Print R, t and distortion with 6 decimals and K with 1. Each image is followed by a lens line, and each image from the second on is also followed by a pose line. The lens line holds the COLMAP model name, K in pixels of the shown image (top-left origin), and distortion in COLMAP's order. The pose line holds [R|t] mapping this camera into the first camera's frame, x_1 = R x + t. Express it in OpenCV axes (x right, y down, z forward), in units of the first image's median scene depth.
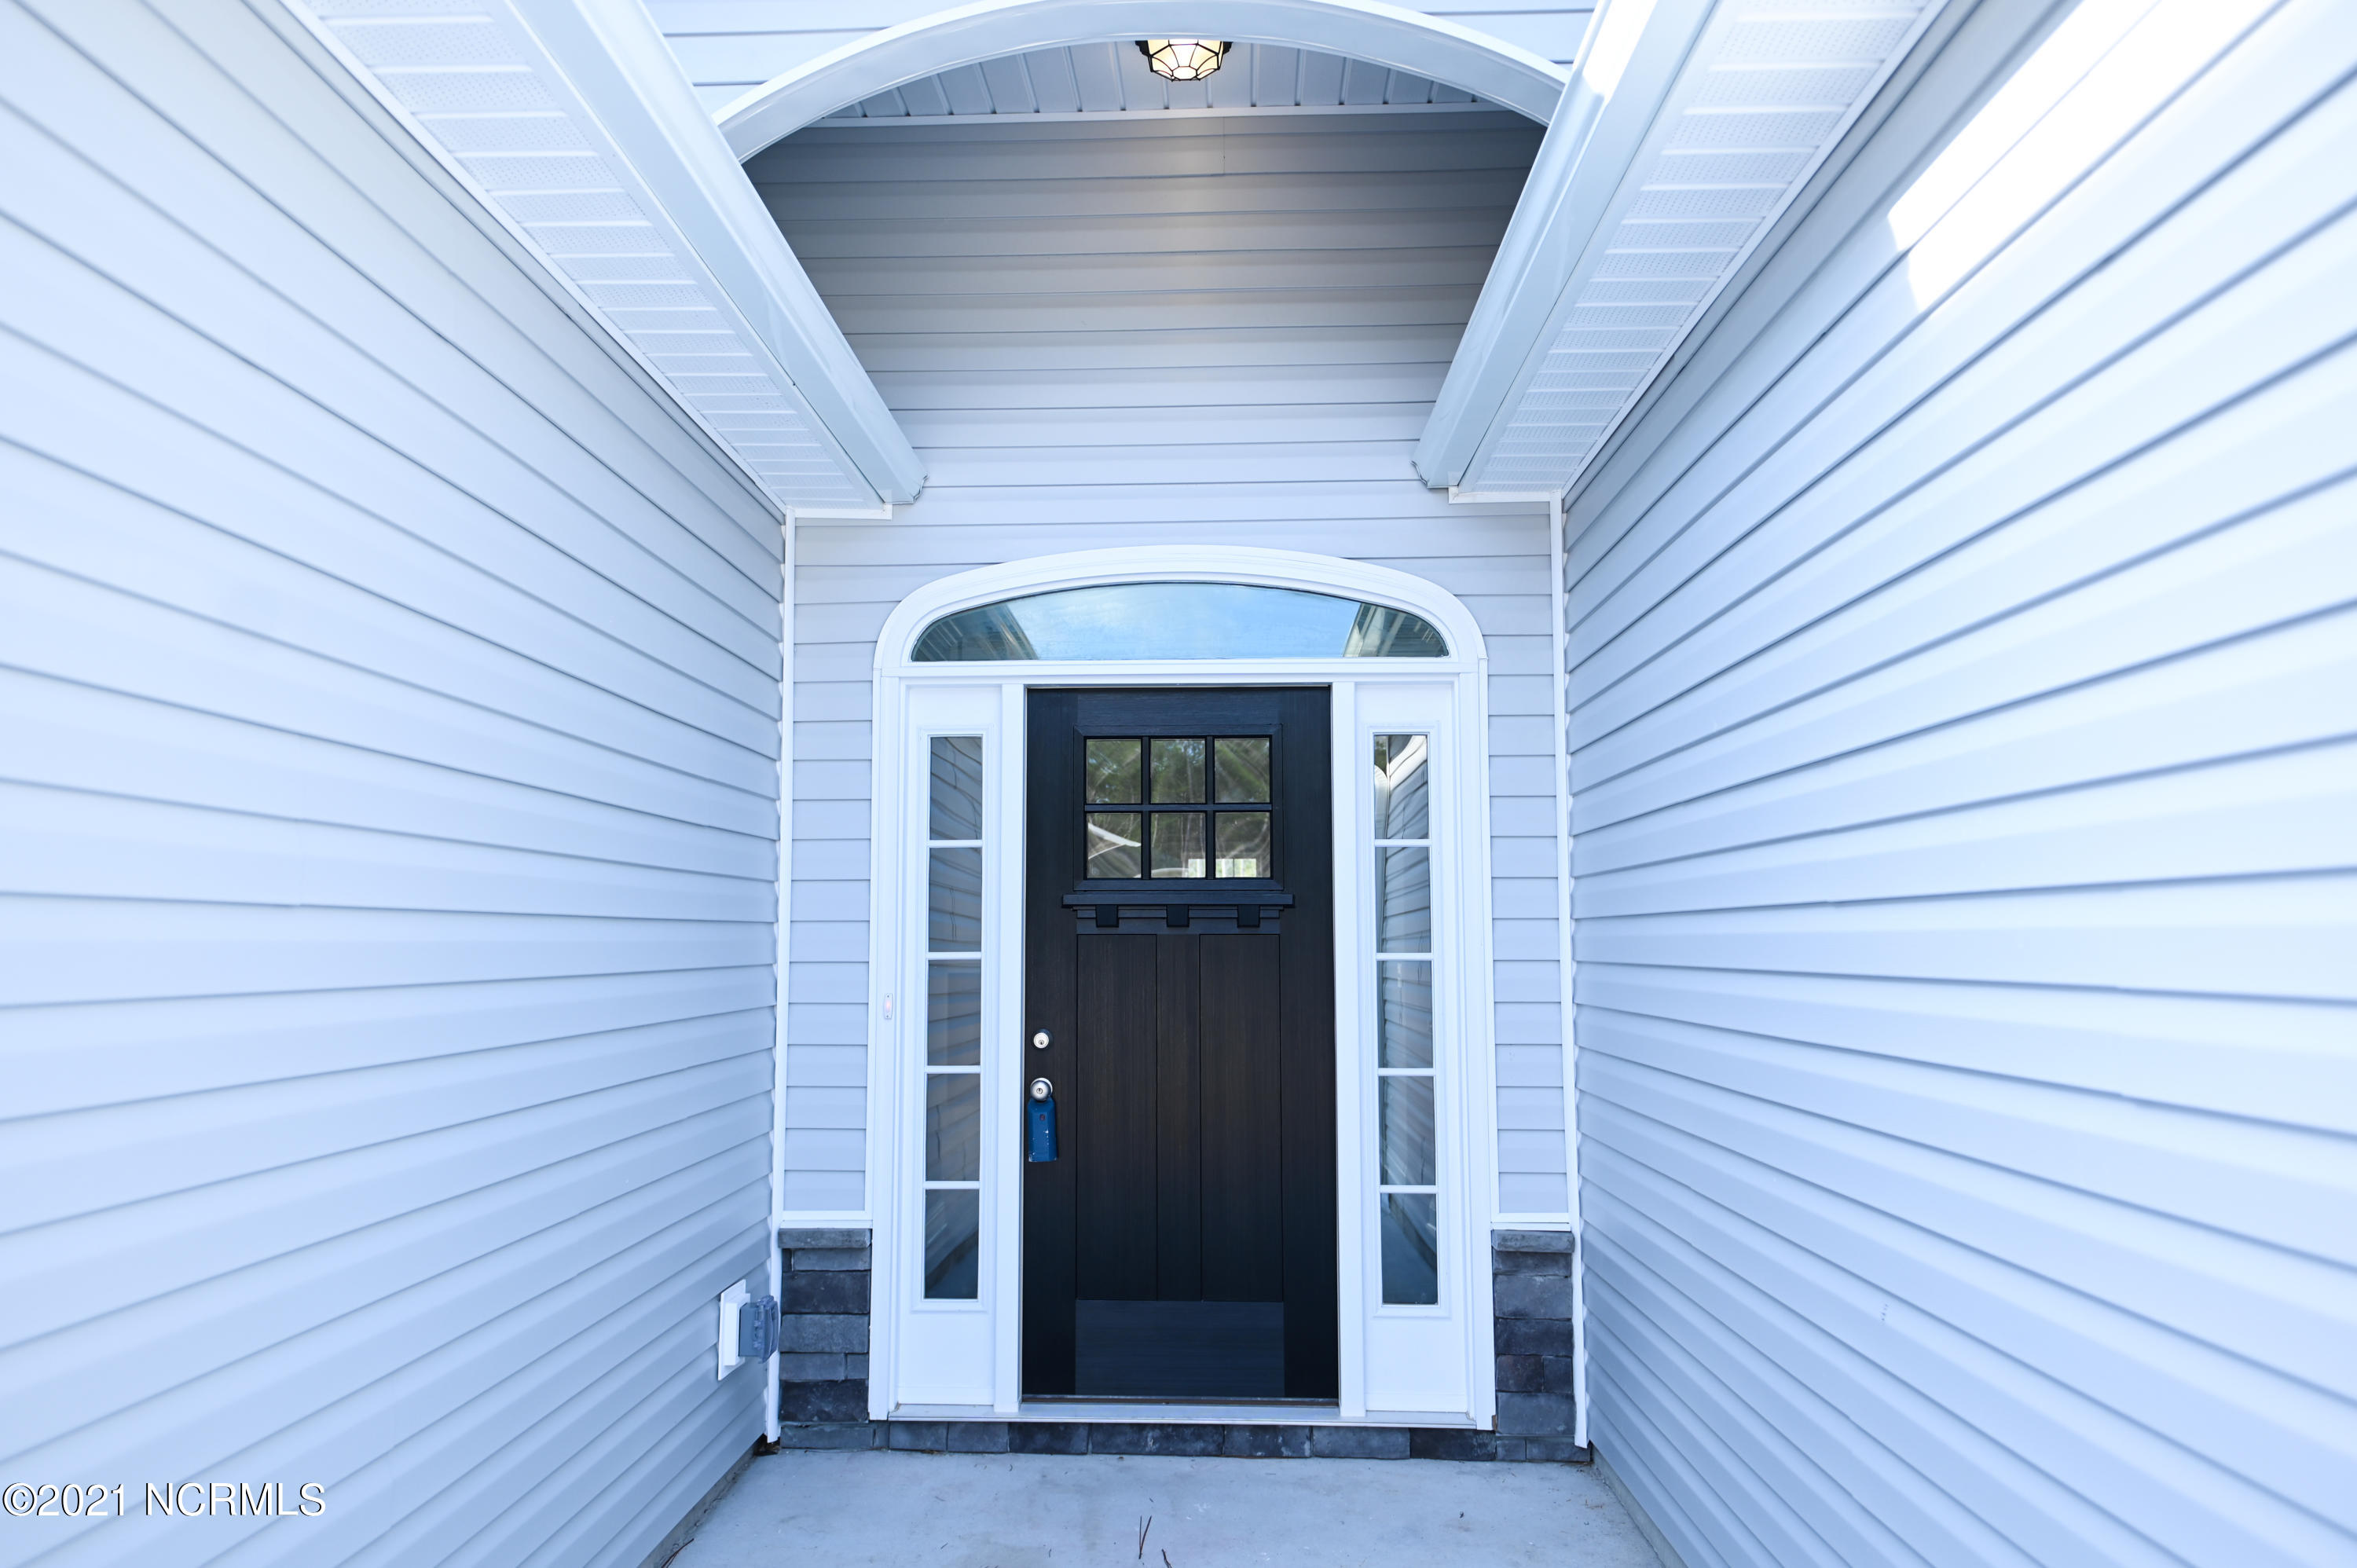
lens RADIAL K [[1592.7, 0, 1185.8], [0, 1592.7, 774.8], [0, 0, 1]] dist [0.055377, -0.002535]
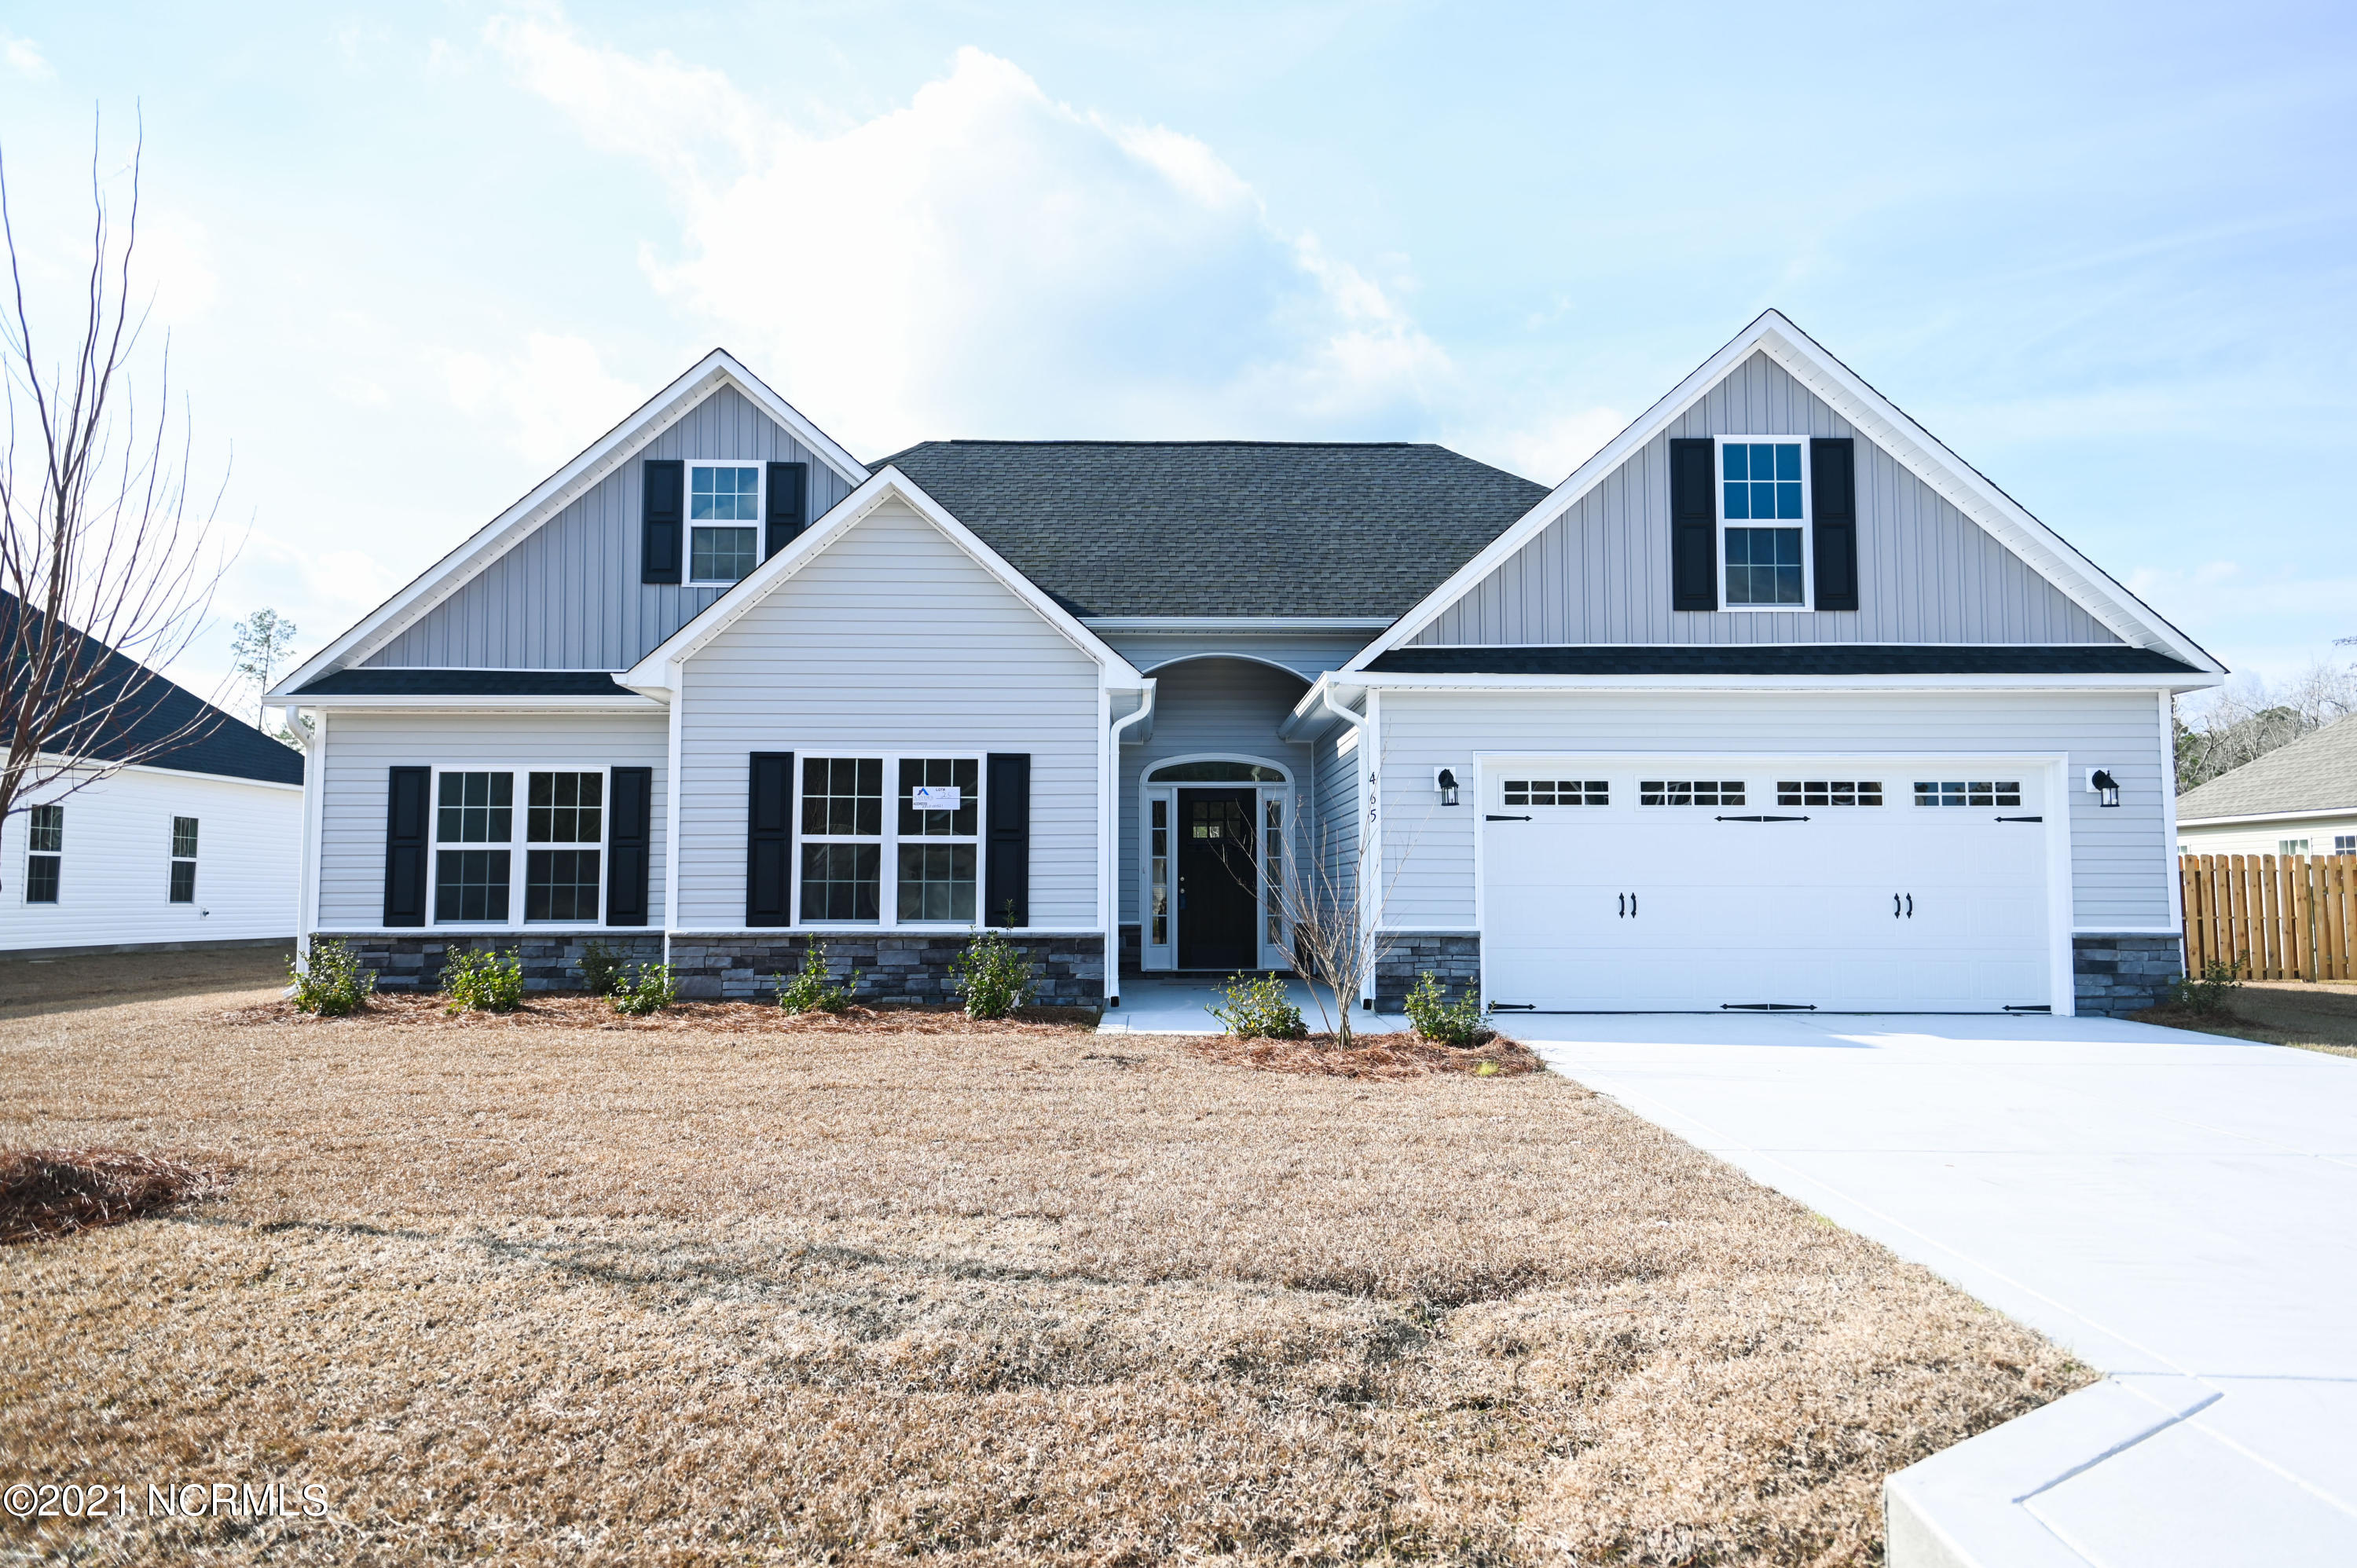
lens RADIAL K [[1592.7, 0, 1185.8], [0, 1592.7, 774.8], [0, 0, 1]] dist [0.055377, -0.002535]
pose [[0.996266, 0.007188, 0.086032, -0.422491], [-0.007445, 0.999969, 0.002669, -0.101159], [-0.086010, -0.003299, 0.996289, -2.927526]]
